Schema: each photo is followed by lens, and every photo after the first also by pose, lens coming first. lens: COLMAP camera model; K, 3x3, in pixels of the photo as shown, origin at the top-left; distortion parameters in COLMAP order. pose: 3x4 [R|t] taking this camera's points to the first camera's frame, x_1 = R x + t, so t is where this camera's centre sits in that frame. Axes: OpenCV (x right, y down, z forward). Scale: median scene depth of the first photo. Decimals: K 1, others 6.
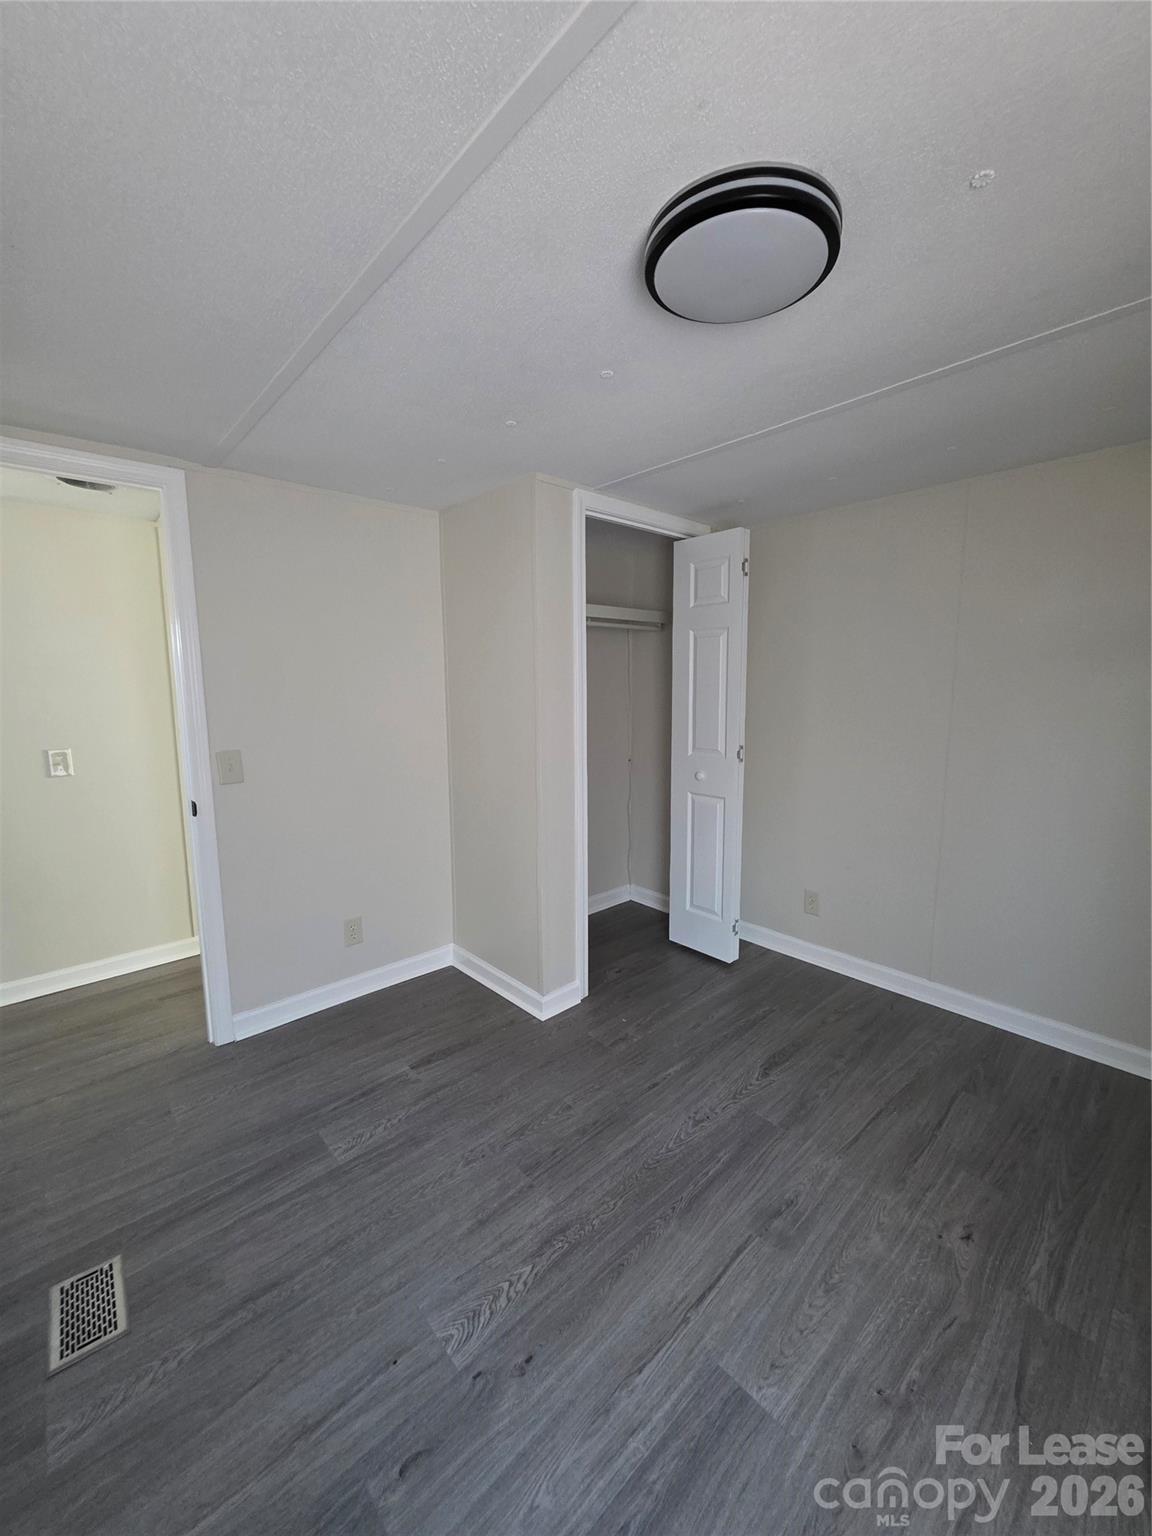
lens RADIAL K [[627.4, 0, 576.0], [0, 627.4, 768.0], [0, 0, 1]] dist [-0.002823, -0.000216]
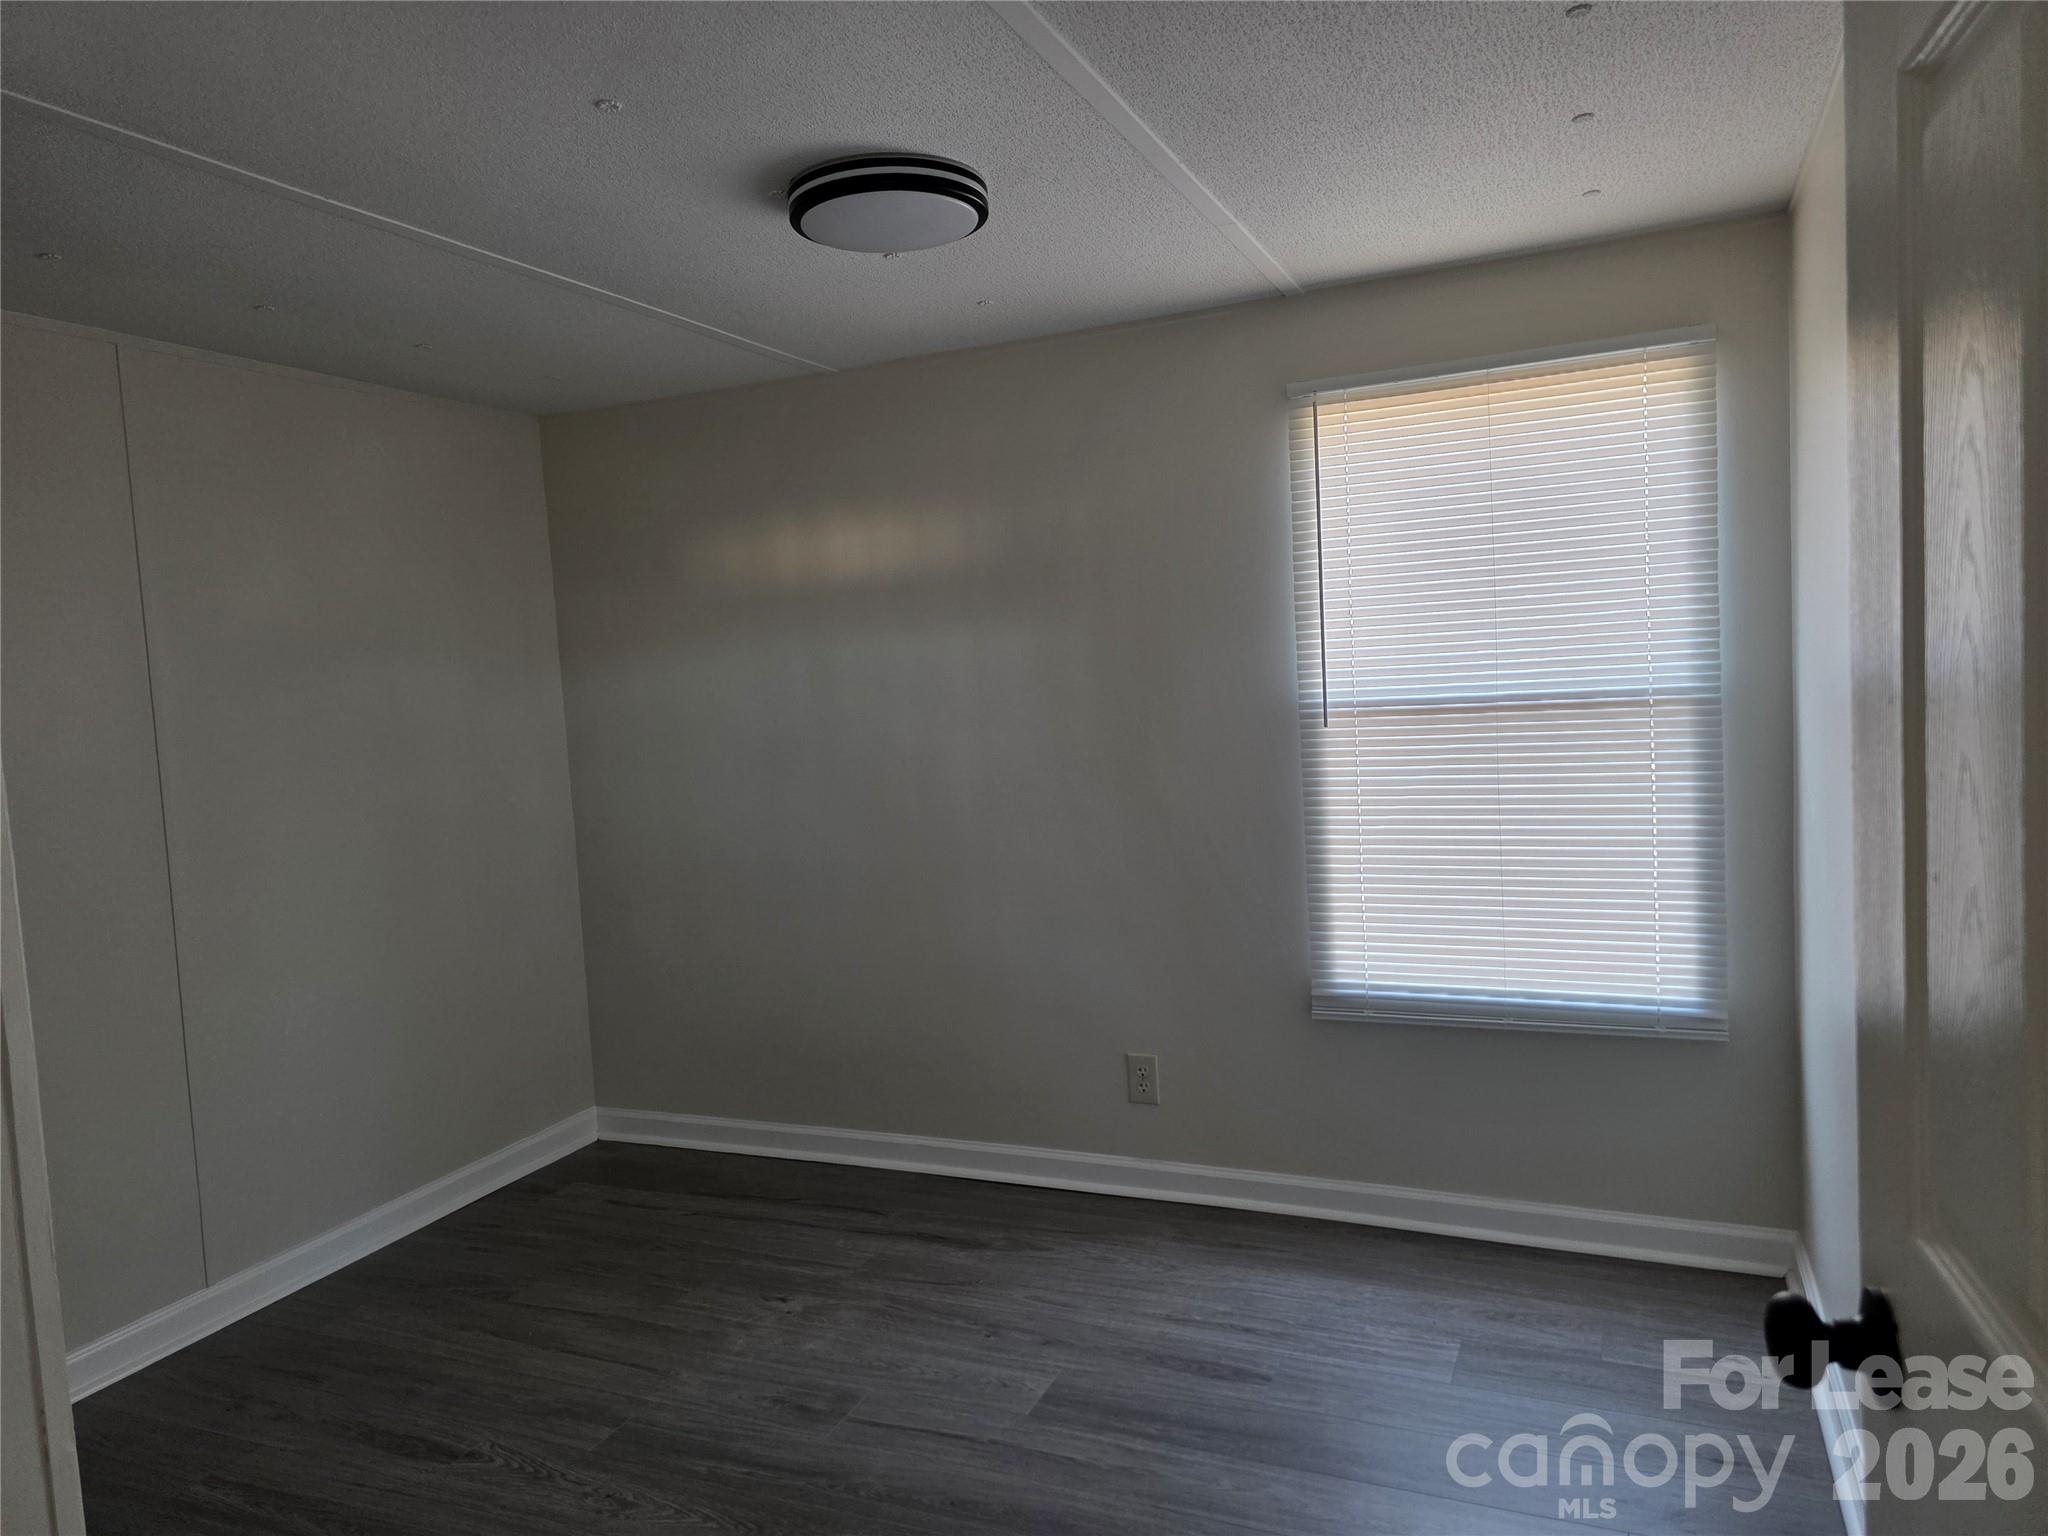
lens RADIAL K [[1329.2, 0, 1024.0], [0, 1329.2, 768.0], [0, 0, 1]] dist [0.002548, 0.002150]
pose [[-0.413906, -0.038741, 0.909495, -1.230750], [0.185670, 0.974499, 0.126007, -0.167609], [-0.891183, 0.221022, -0.396158, 1.290896]]
